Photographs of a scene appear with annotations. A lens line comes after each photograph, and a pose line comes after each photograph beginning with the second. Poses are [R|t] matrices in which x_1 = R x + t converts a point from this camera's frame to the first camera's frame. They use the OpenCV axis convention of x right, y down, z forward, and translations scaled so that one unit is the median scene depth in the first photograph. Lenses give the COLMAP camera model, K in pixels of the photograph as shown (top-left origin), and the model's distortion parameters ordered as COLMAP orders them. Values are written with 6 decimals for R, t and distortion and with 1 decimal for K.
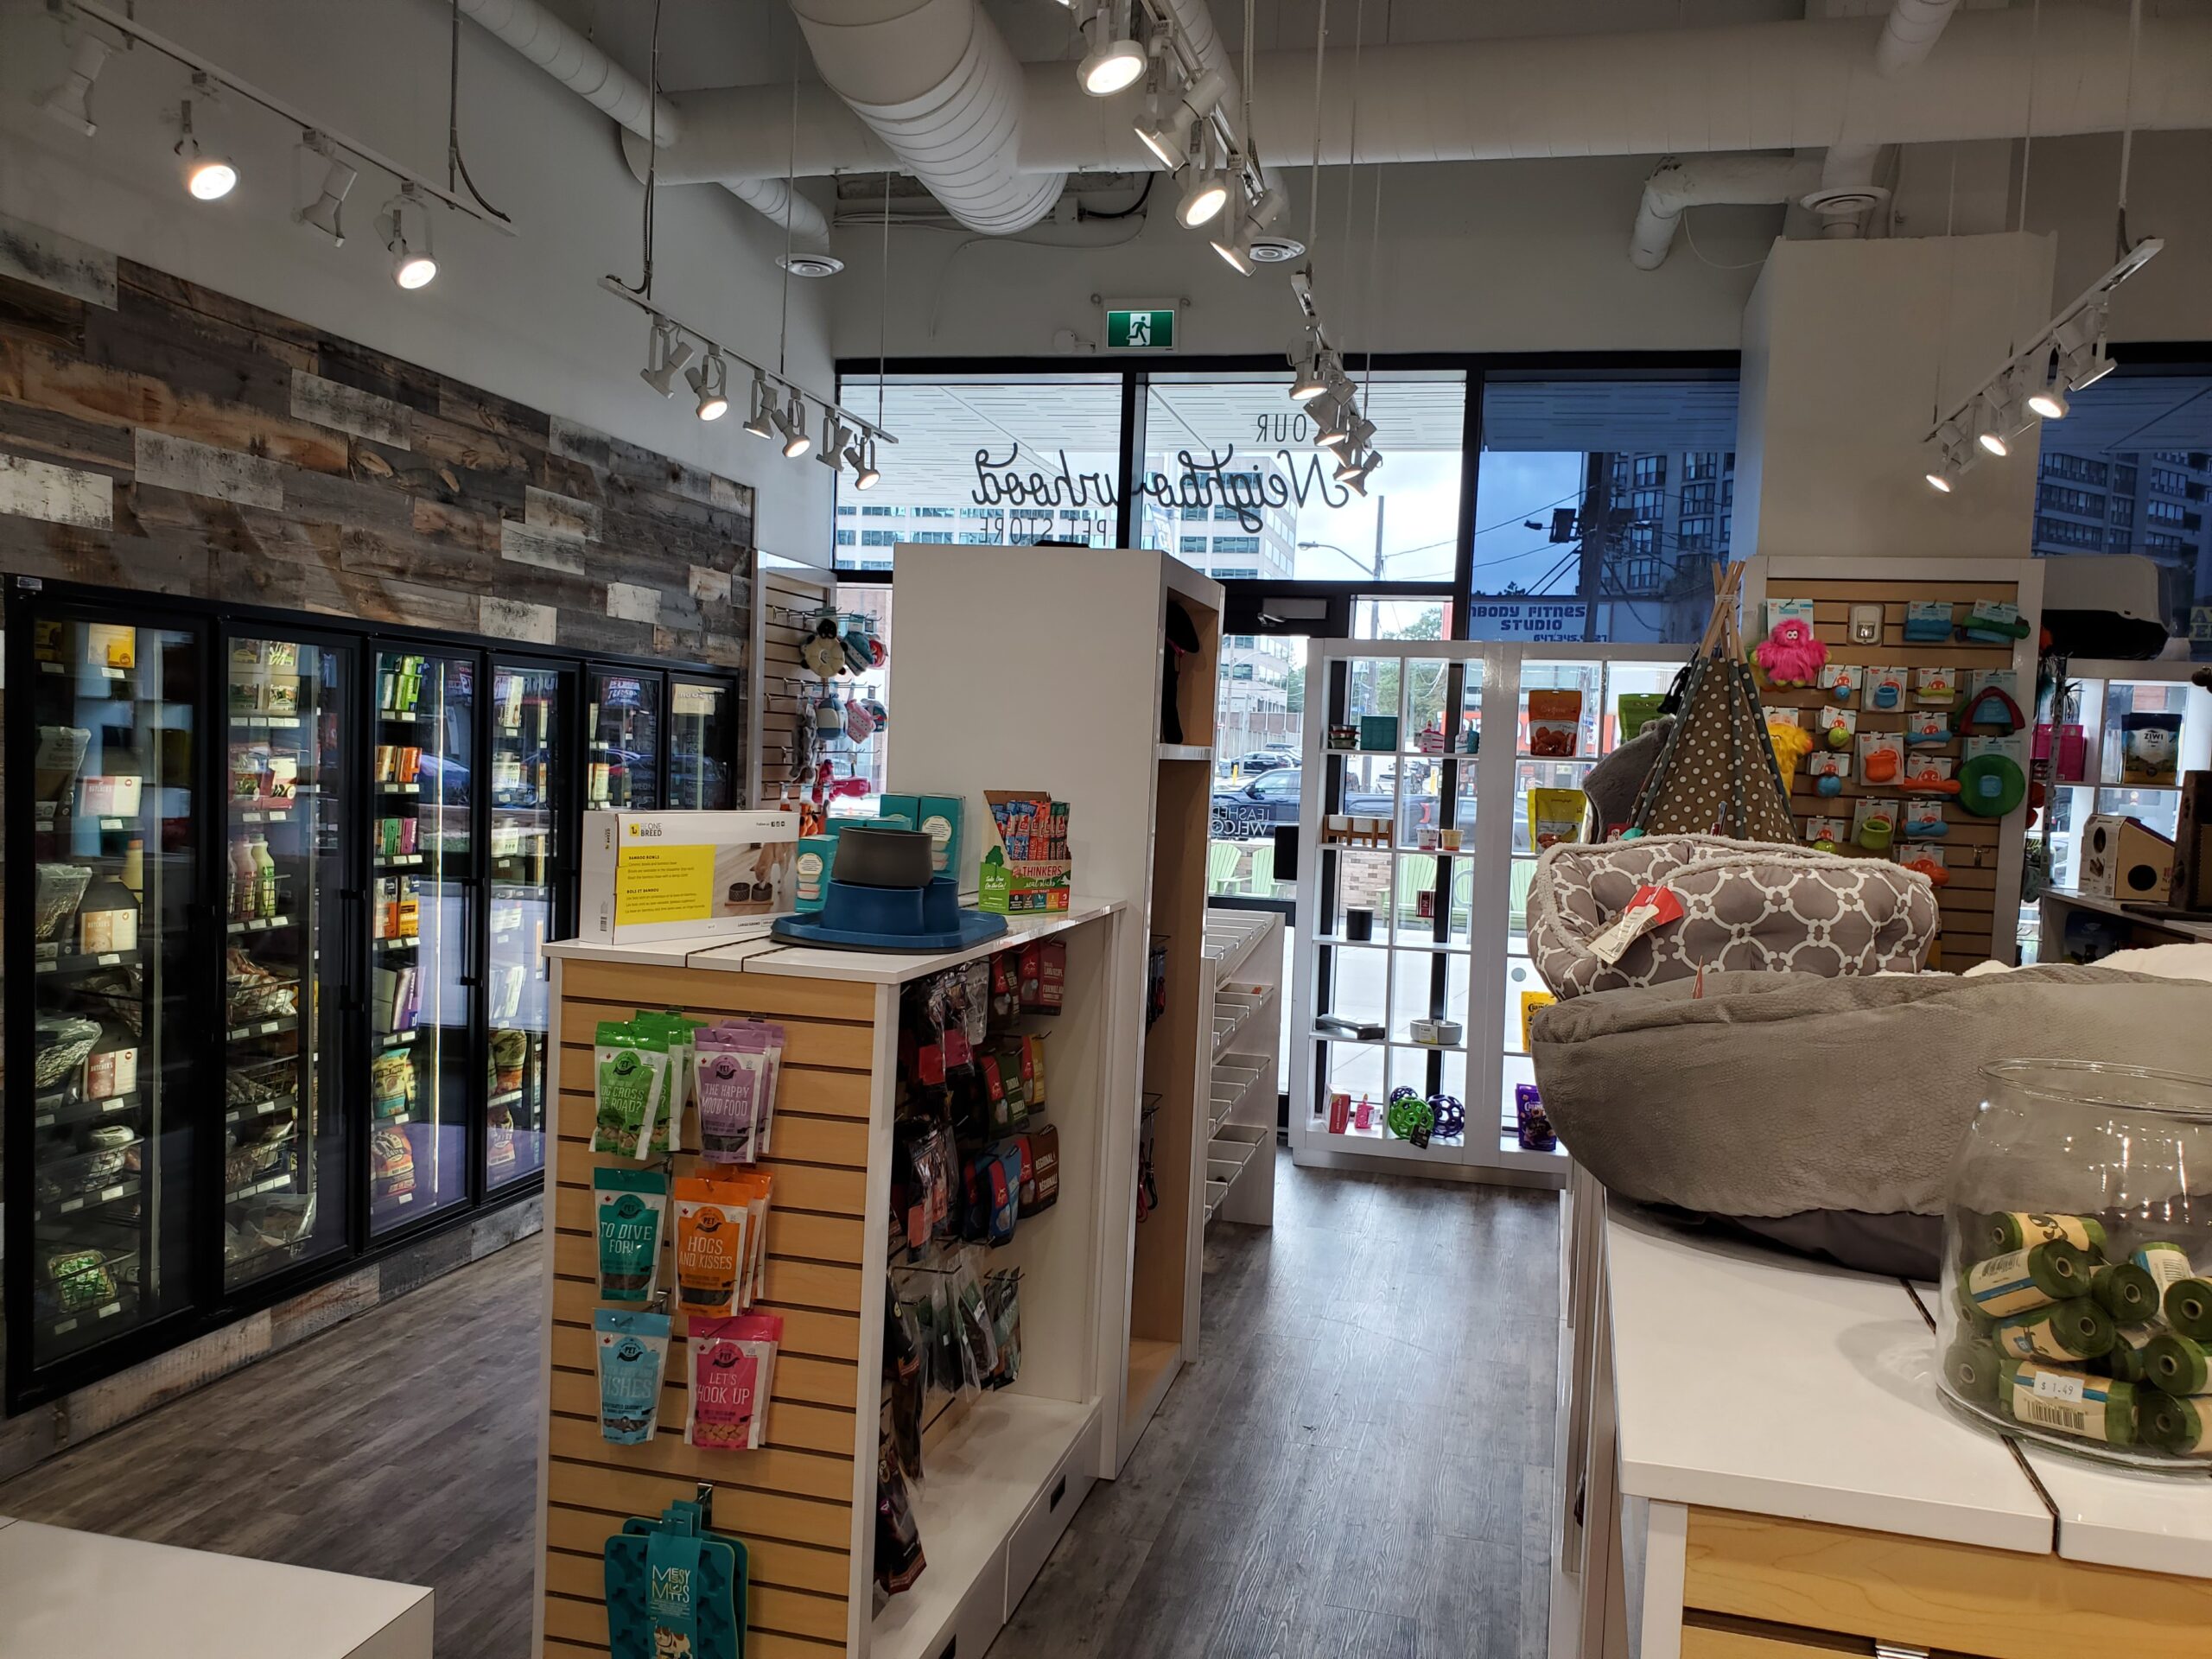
lens RADIAL K [[1668.3, 0, 1152.2], [0, 1668.3, 858.6], [0, 0, 1]] dist [-0.032164, 0.059891]
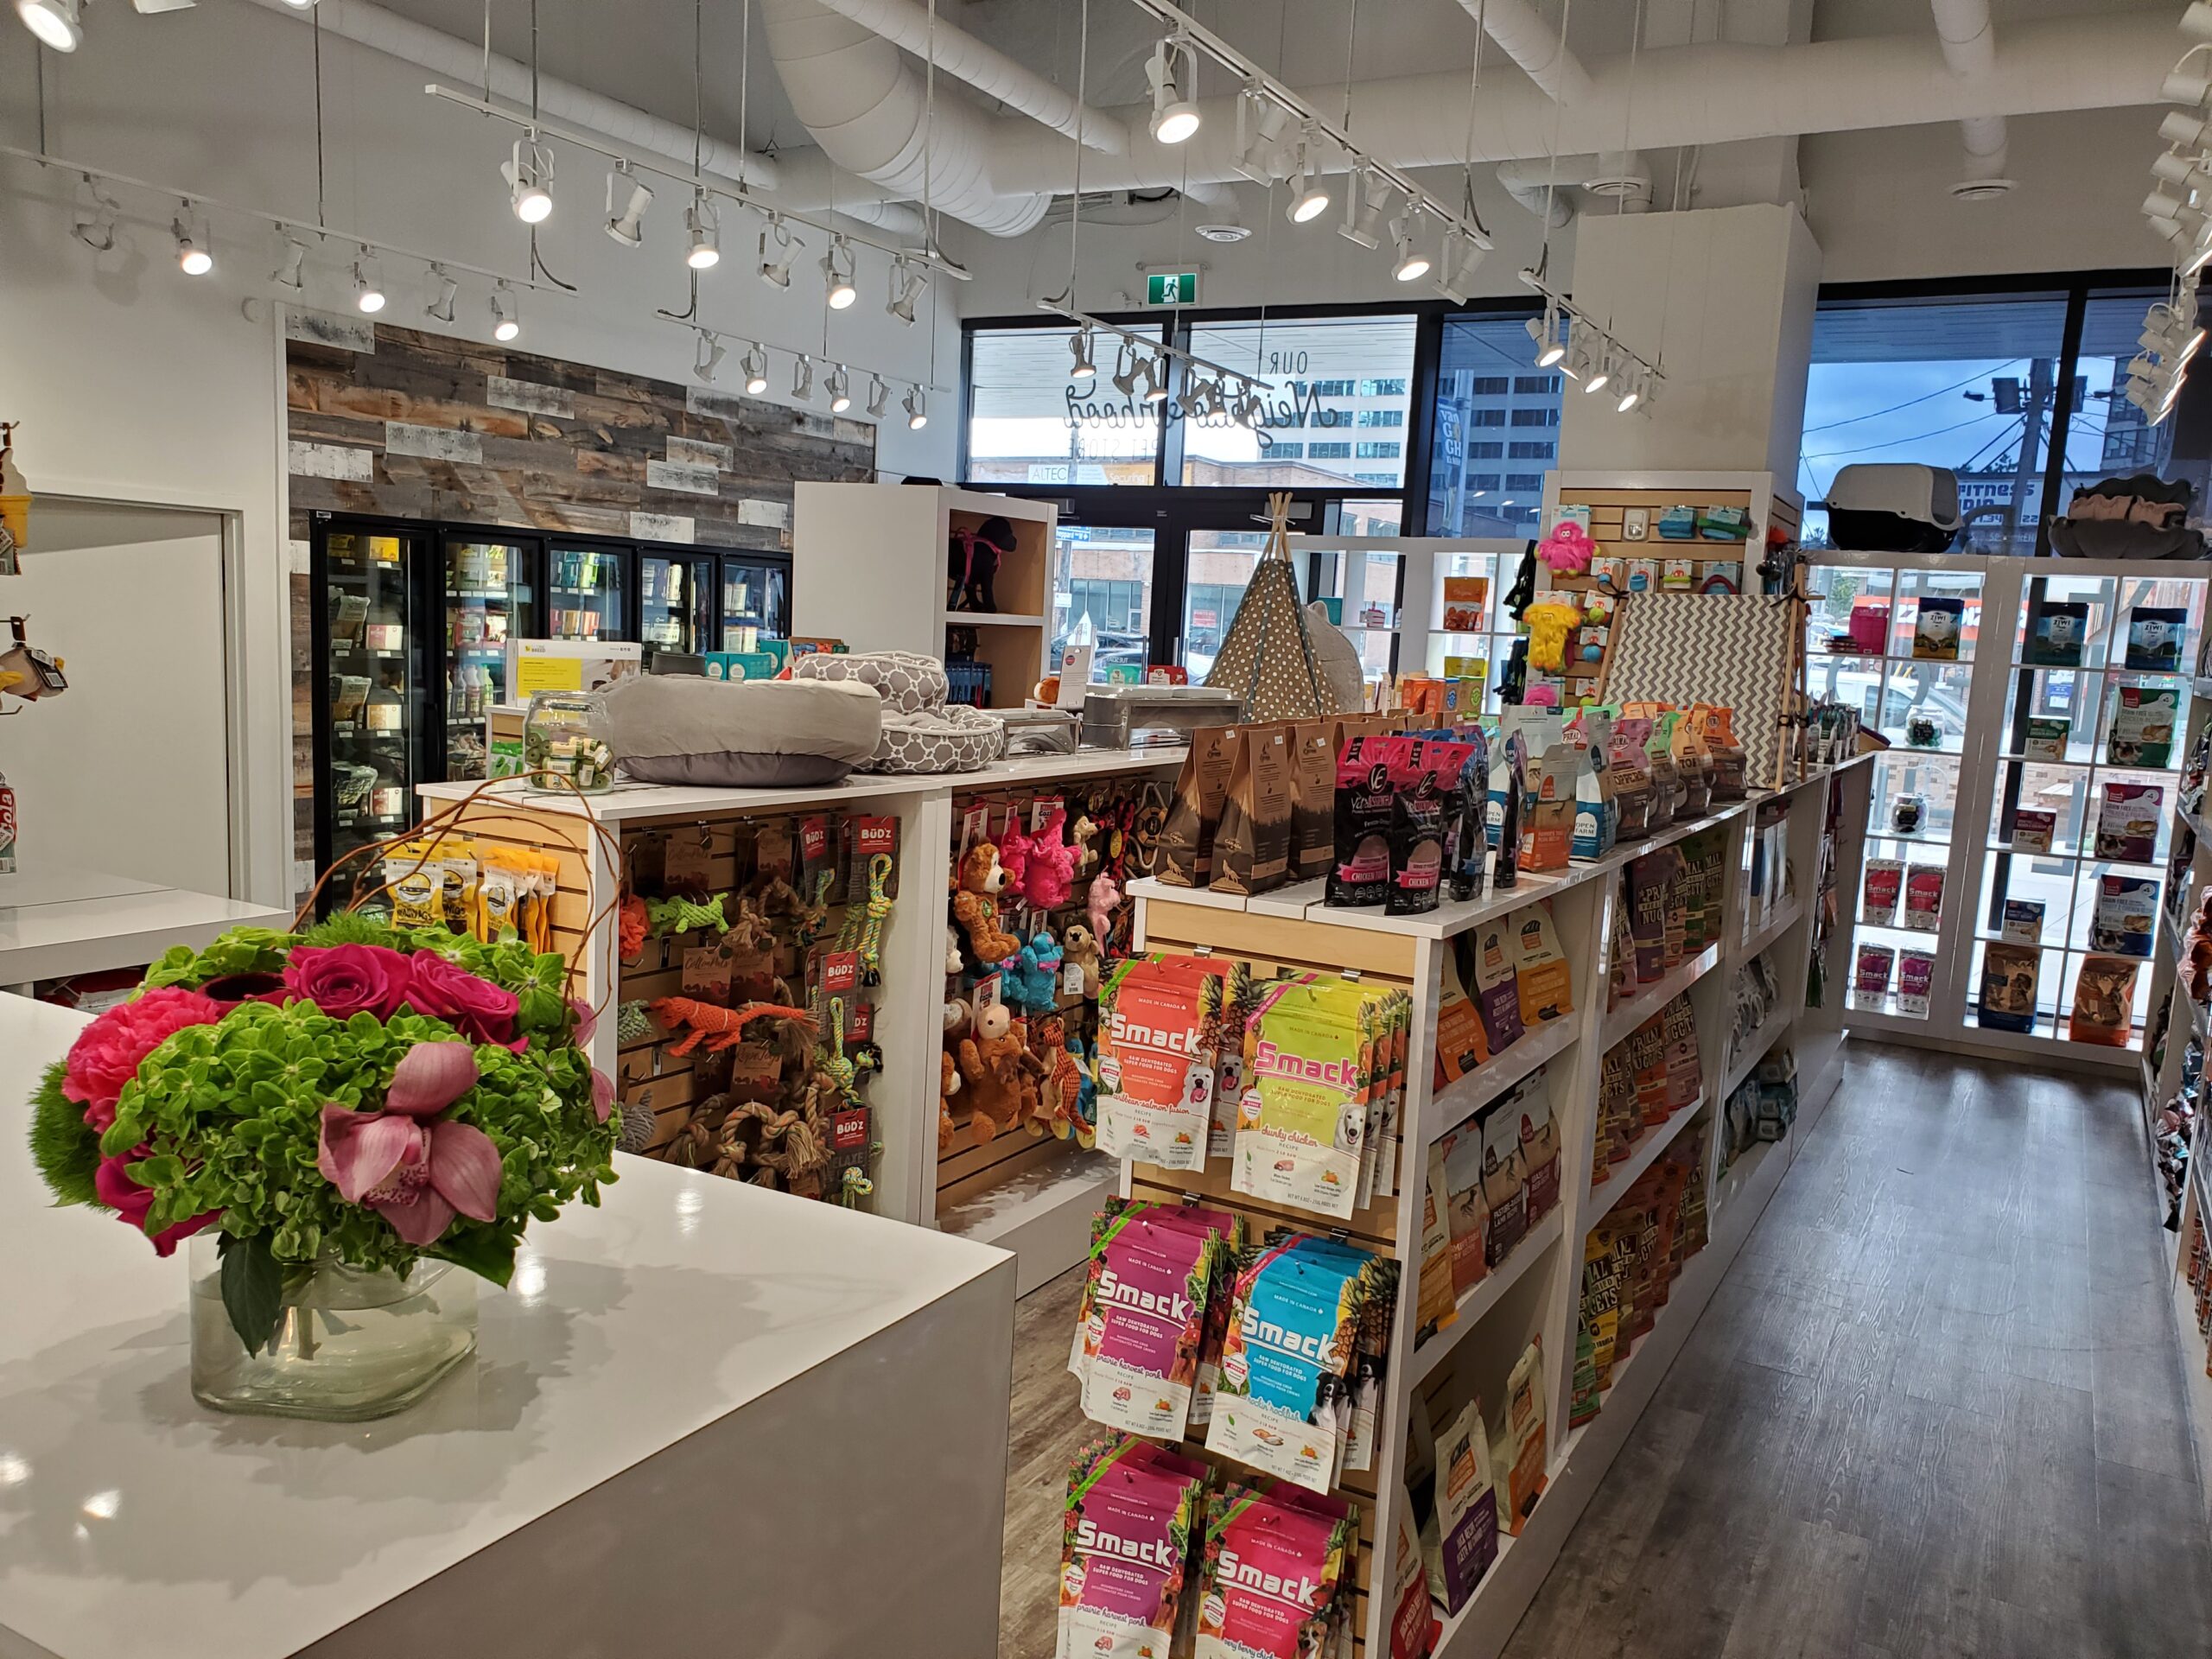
lens RADIAL K [[1704.9, 0, 1167.6], [0, 1704.9, 846.6], [0, 0, 1]] dist [0.007679, -0.005601]
pose [[0.963600, 0.044700, -0.263583, 0.501340], [-0.029496, 0.997680, 0.061362, 0.036978], [0.265714, -0.051353, 0.962683, -0.390296]]
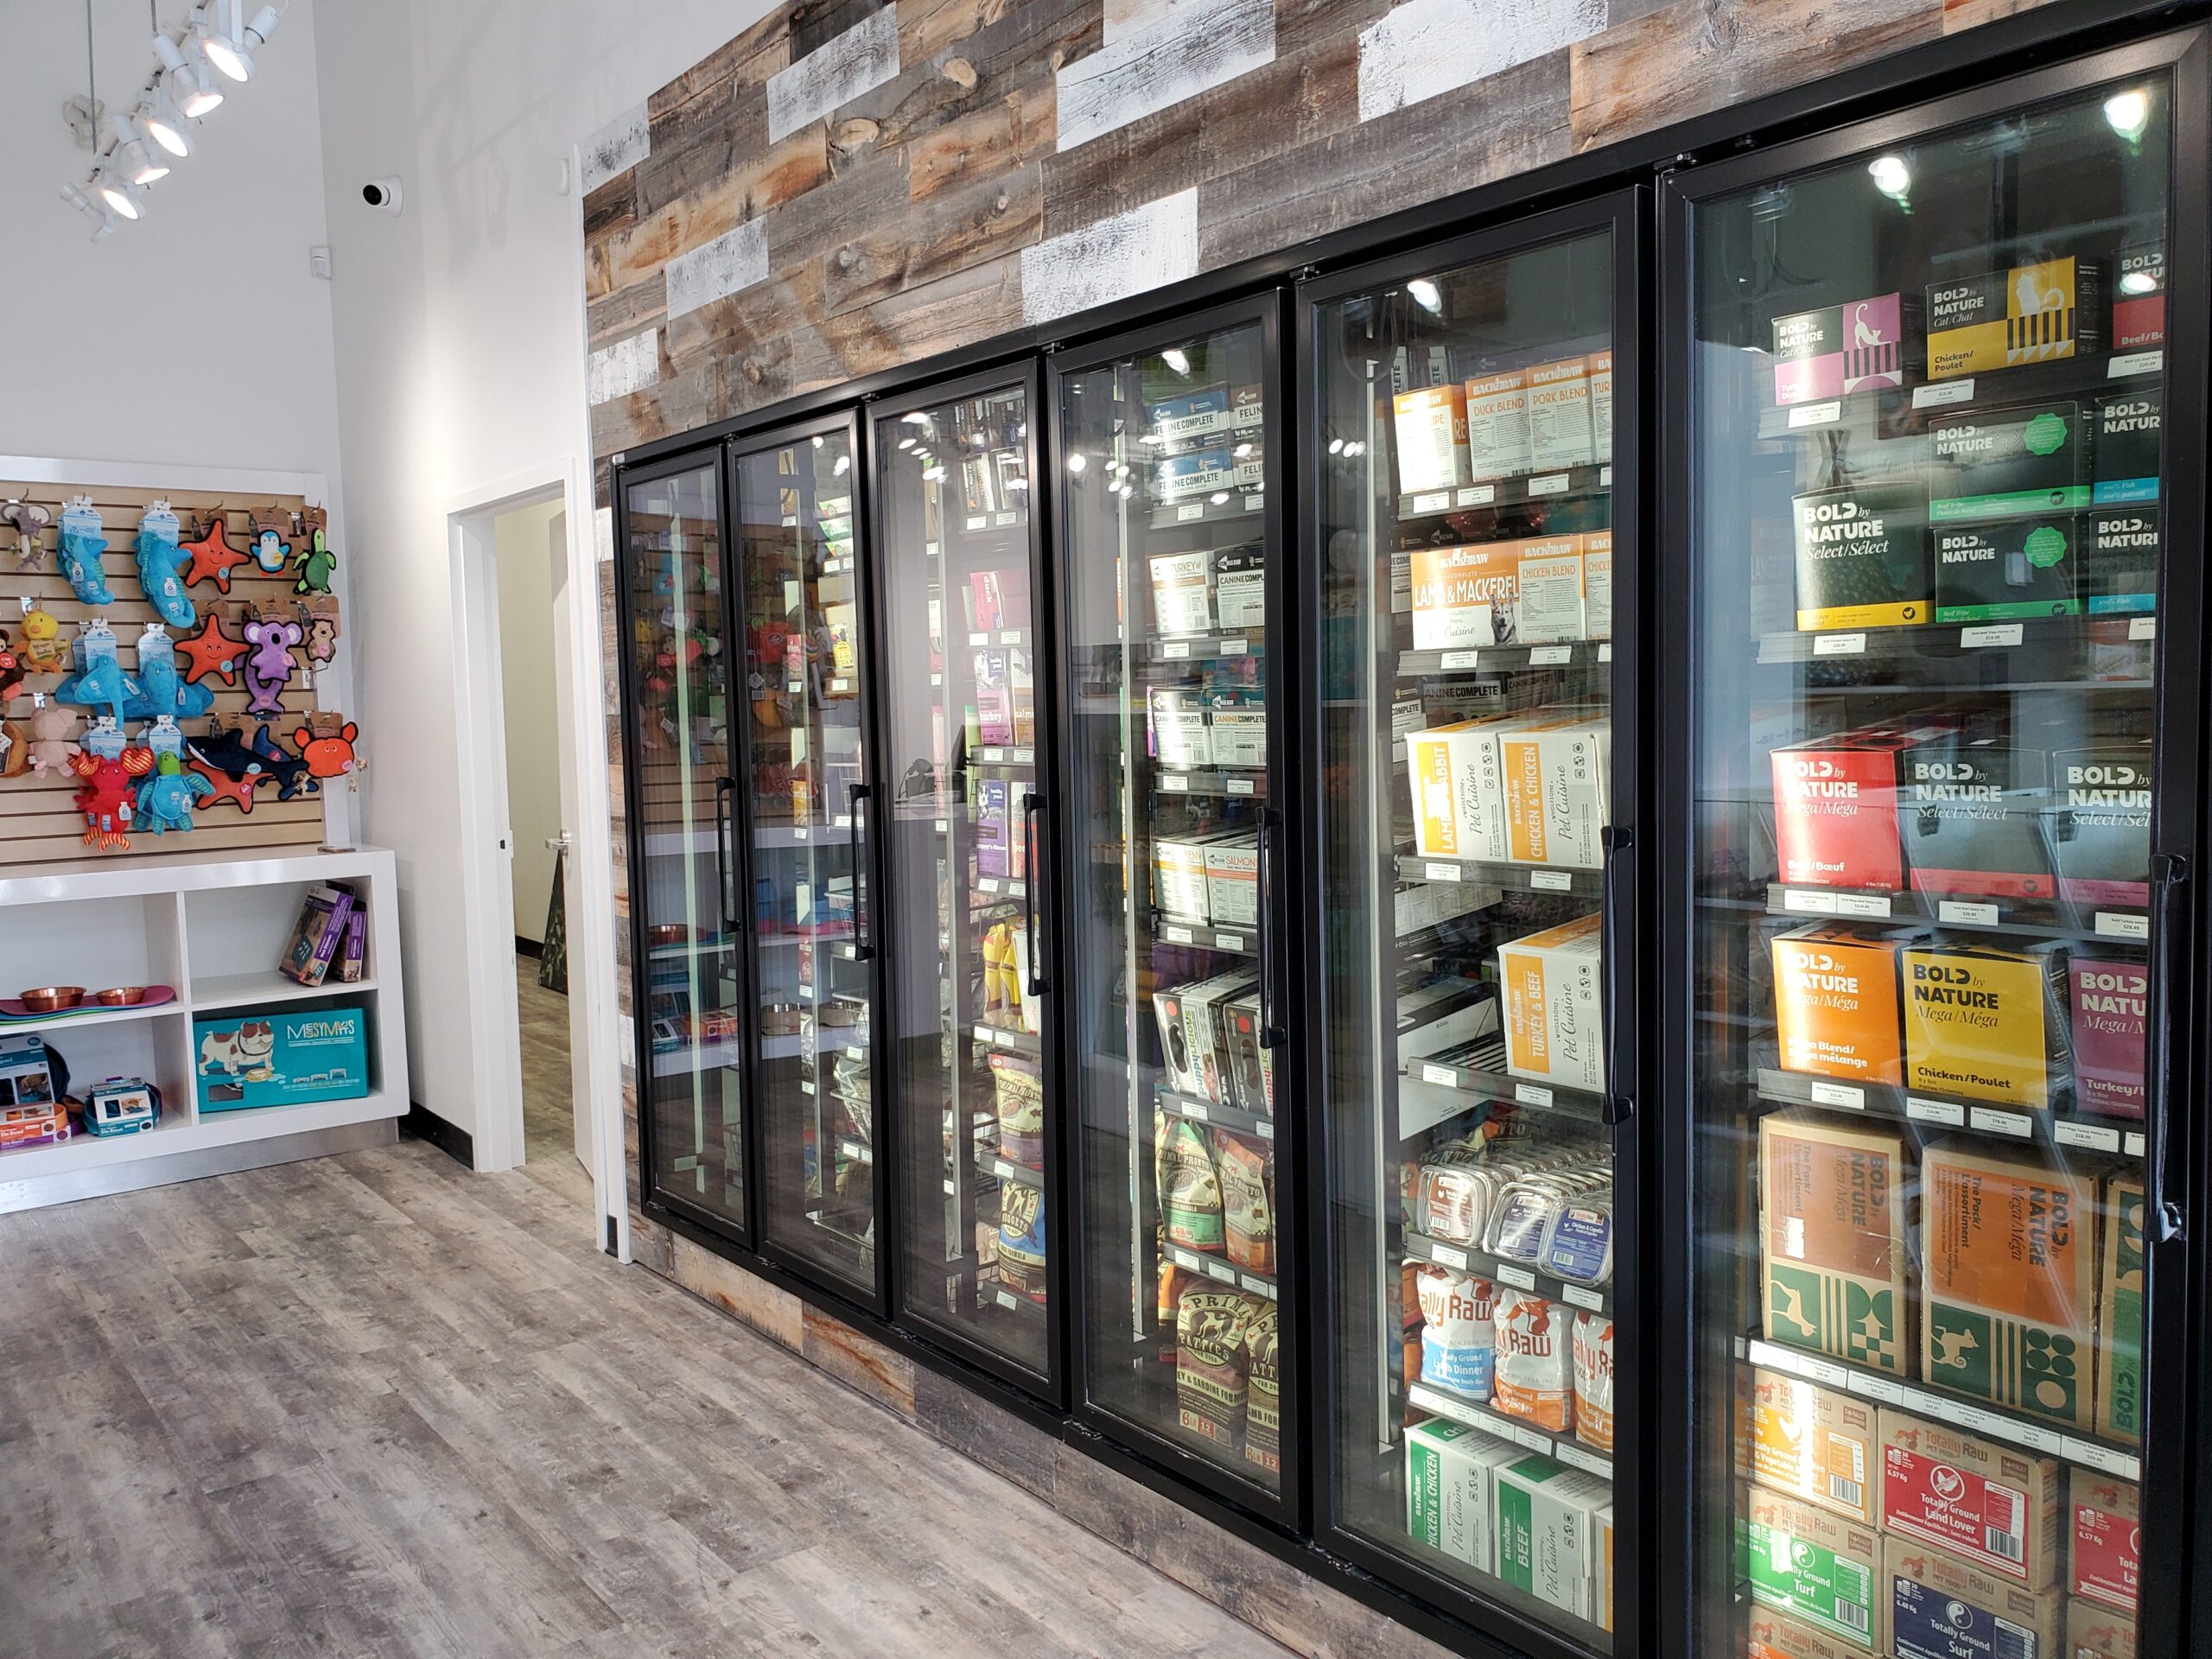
lens RADIAL K [[1698.9, 0, 1106.0], [0, 1698.9, 829.5], [0, 0, 1]] dist [-0.039283, 0.104857]
pose [[-0.623246, 0.028140, -0.781519, 0.001198], [-0.055207, 0.995276, 0.079864, -0.021207], [0.780074, 0.092920, -0.618749, 1.398642]]
